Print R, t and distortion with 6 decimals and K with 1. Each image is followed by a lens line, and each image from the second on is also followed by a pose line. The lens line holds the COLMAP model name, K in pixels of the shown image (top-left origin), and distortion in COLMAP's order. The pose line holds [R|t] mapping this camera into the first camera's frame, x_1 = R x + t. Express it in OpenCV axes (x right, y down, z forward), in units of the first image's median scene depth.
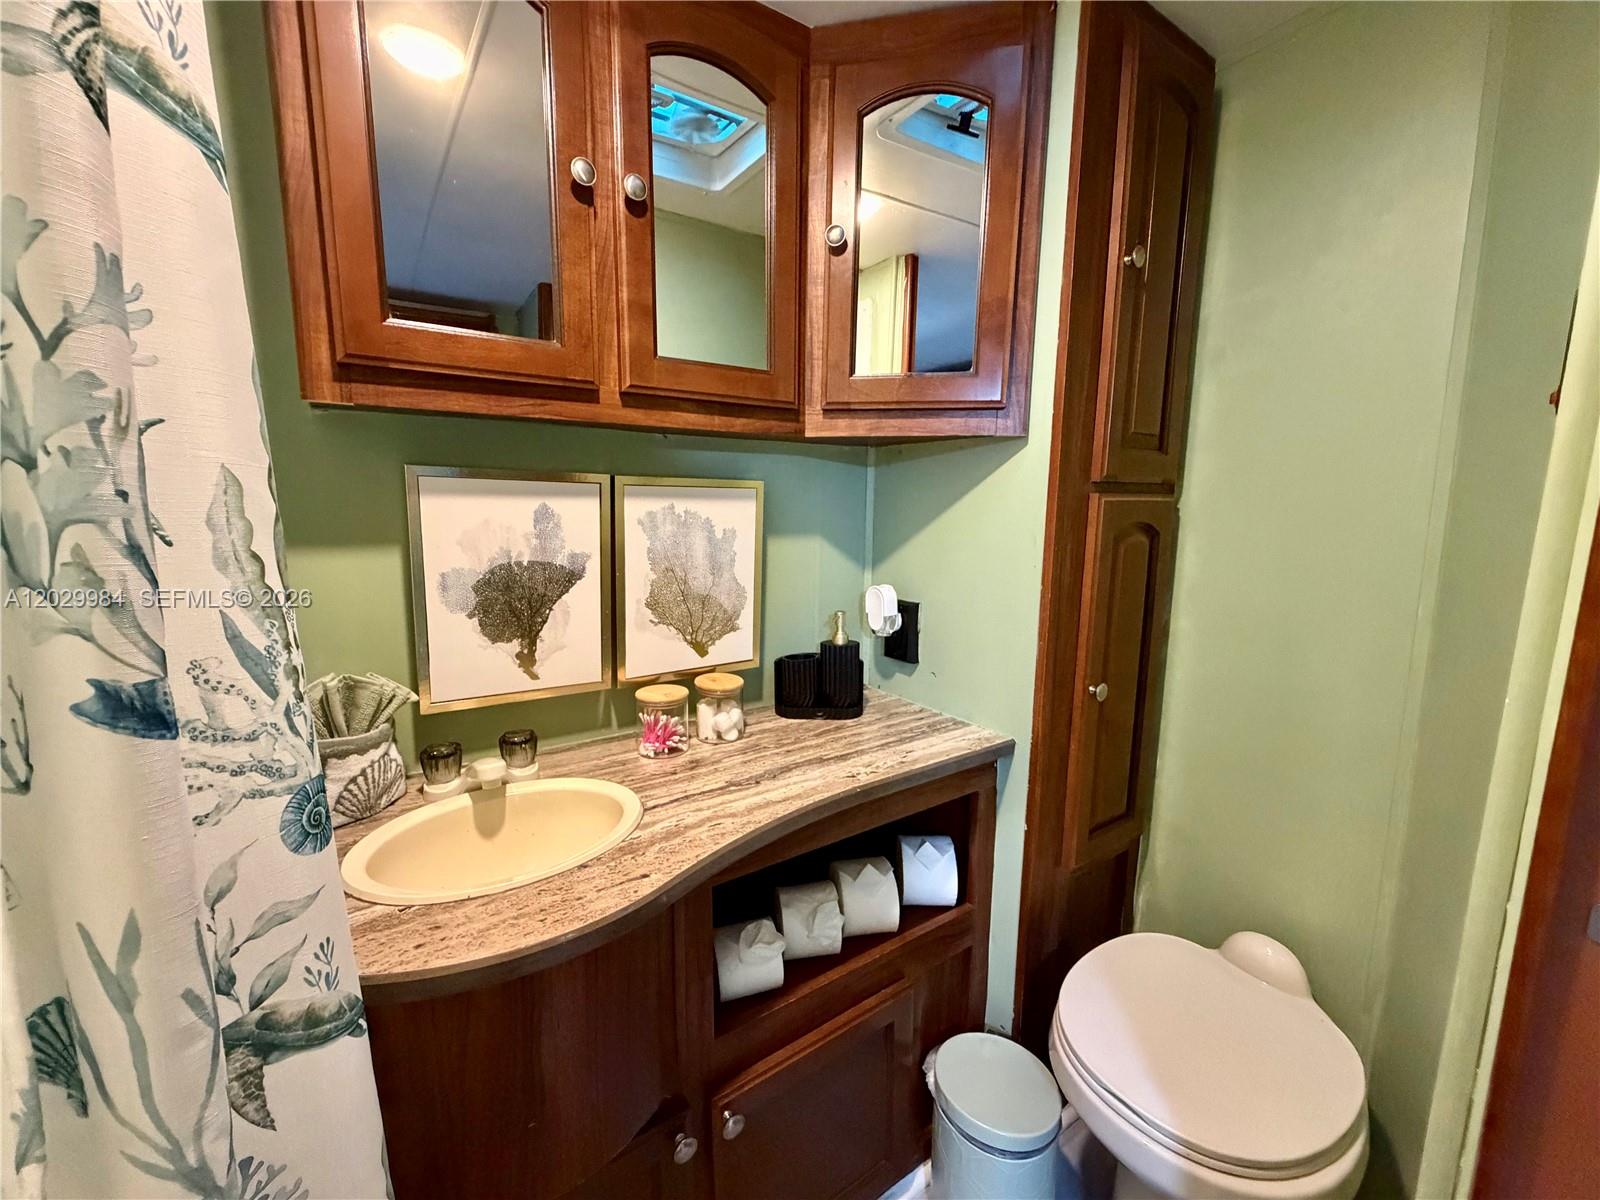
lens RADIAL K [[640.9, 0, 793.4], [0, 640.9, 600.0], [0, 0, 1]] dist [0.006794, -0.000290]
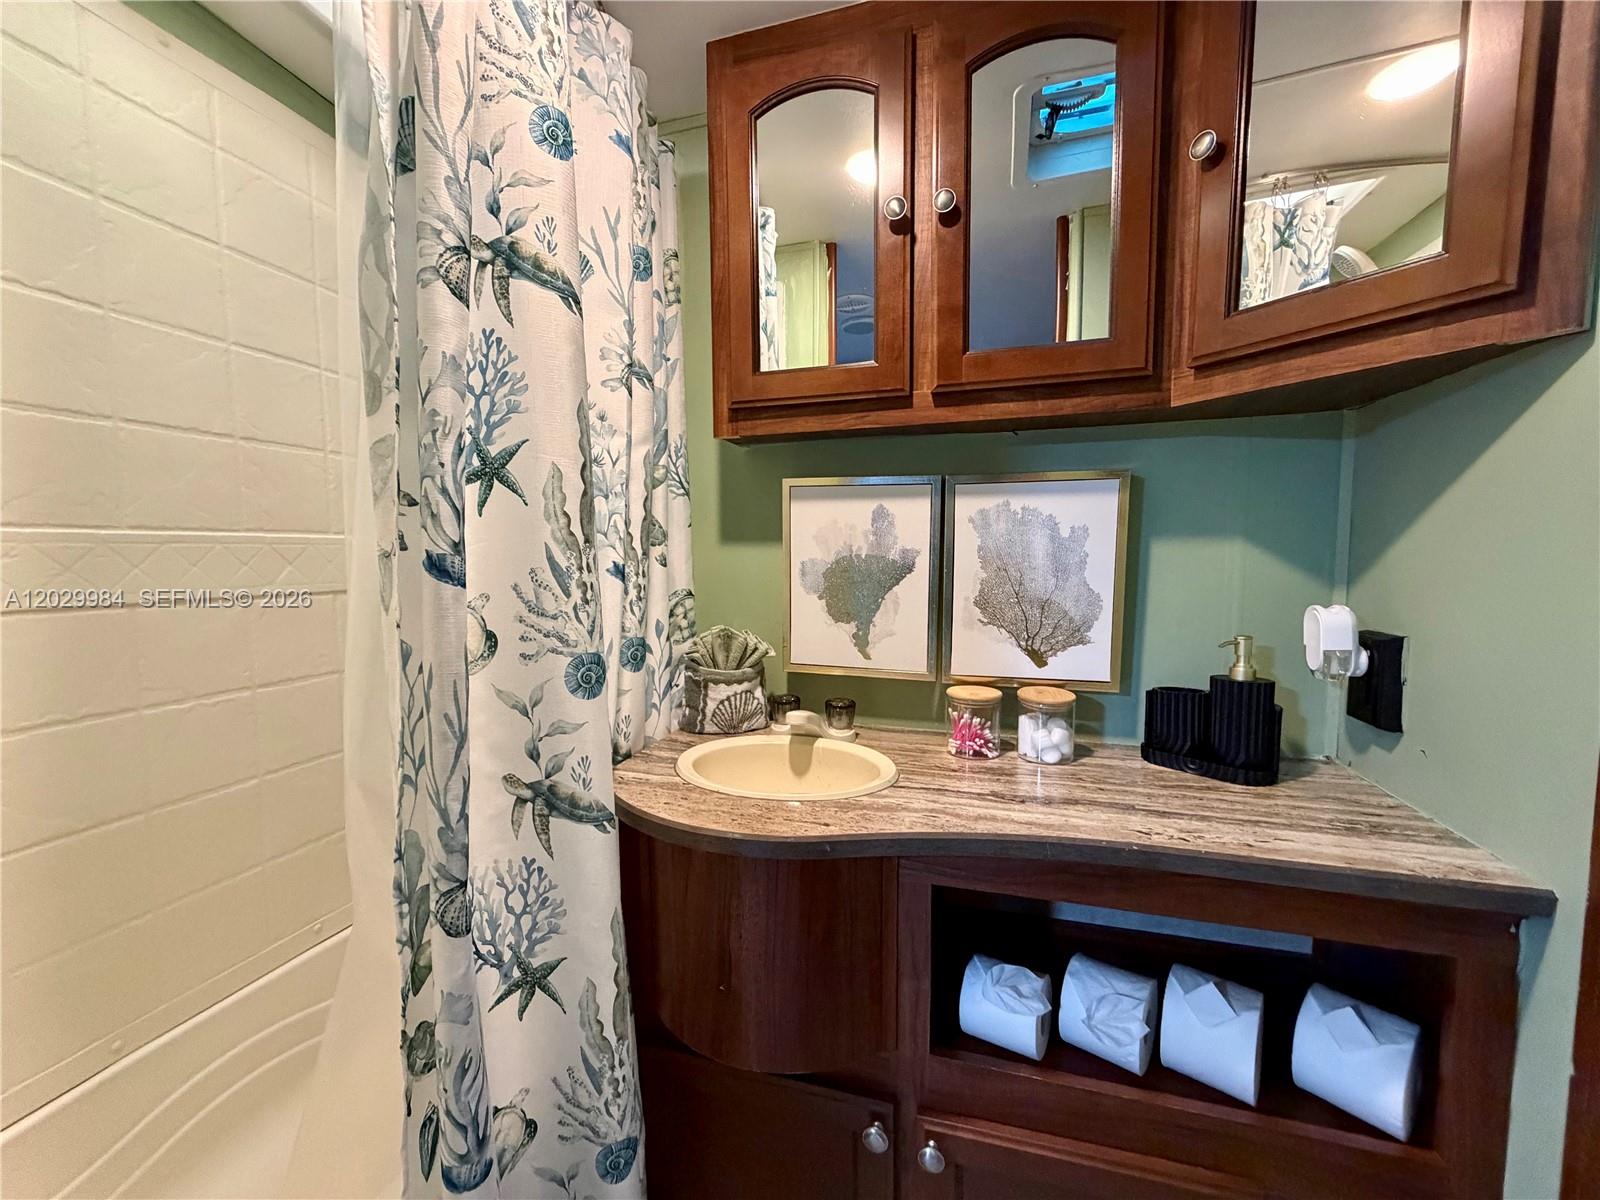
lens RADIAL K [[640.9, 0, 792.9], [0, 640.9, 599.2], [0, 0, 1]] dist [0.006794, -0.000290]
pose [[0.637387, 0.047501, -0.769078, 0.391200], [-0.104018, 0.994266, -0.024797, 0.060926], [0.763490, 0.095803, 0.638674, 0.164327]]
